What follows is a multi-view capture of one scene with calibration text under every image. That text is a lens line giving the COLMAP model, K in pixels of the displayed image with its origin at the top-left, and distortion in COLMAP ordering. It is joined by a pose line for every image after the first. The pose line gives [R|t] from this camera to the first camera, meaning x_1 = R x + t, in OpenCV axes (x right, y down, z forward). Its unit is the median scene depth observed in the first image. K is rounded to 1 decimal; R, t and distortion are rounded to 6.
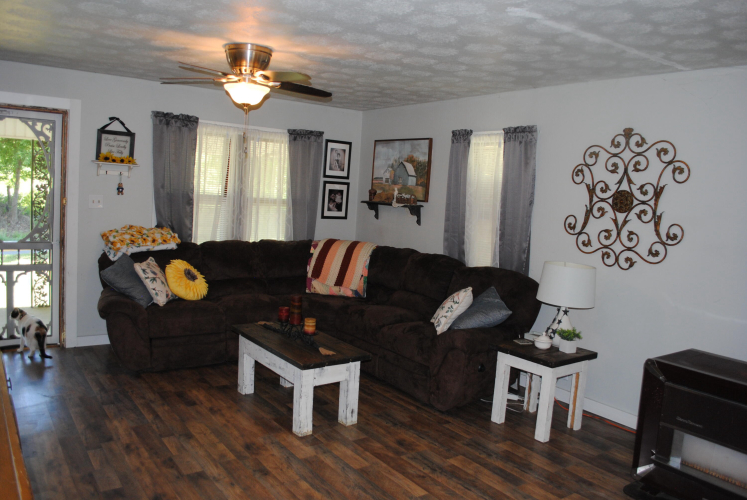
lens RADIAL K [[591.5, 0, 377.3], [0, 591.5, 246.7], [0, 0, 1]] dist [-0.086489, 0.011525]
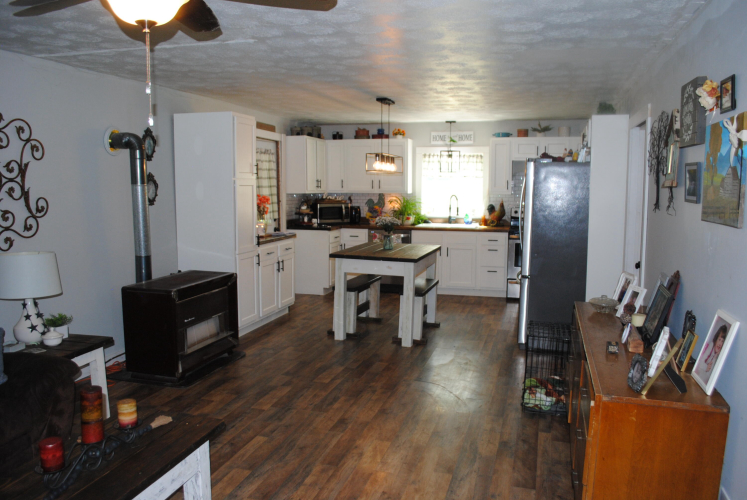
lens RADIAL K [[591.5, 0, 372.7], [0, 591.5, 257.3], [0, 0, 1]] dist [-0.086489, 0.011525]
pose [[-0.613216, -0.164113, 0.772679, -0.684387], [0.034198, 0.971747, 0.233534, -0.150775], [-0.789175, 0.169631, -0.590278, 1.082449]]
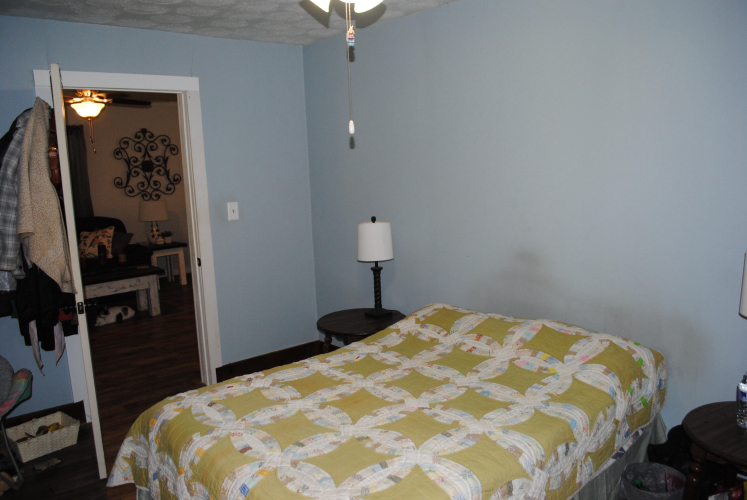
lens RADIAL K [[591.5, 0, 373.0], [0, 591.5, 245.5], [0, 0, 1]] dist [-0.086489, 0.011525]
pose [[-0.103590, -0.193968, 0.975523, -1.617834], [0.133253, 0.969251, 0.206871, -0.124776], [-0.985654, 0.151421, -0.074557, 0.444881]]
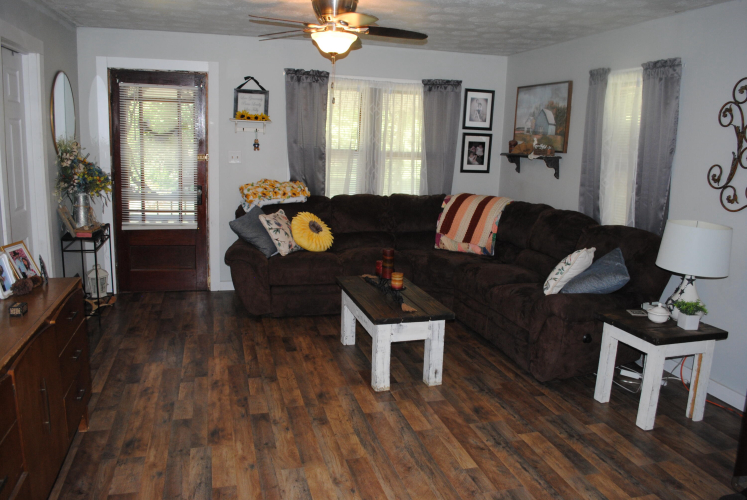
lens RADIAL K [[591.5, 0, 377.4], [0, 591.5, 249.0], [0, 0, 1]] dist [-0.086489, 0.011525]
pose [[0.938177, 0.035781, -0.344302, 0.180849], [-0.010300, 0.997089, 0.075553, 0.008754], [0.346003, -0.067335, 0.935814, 0.078105]]
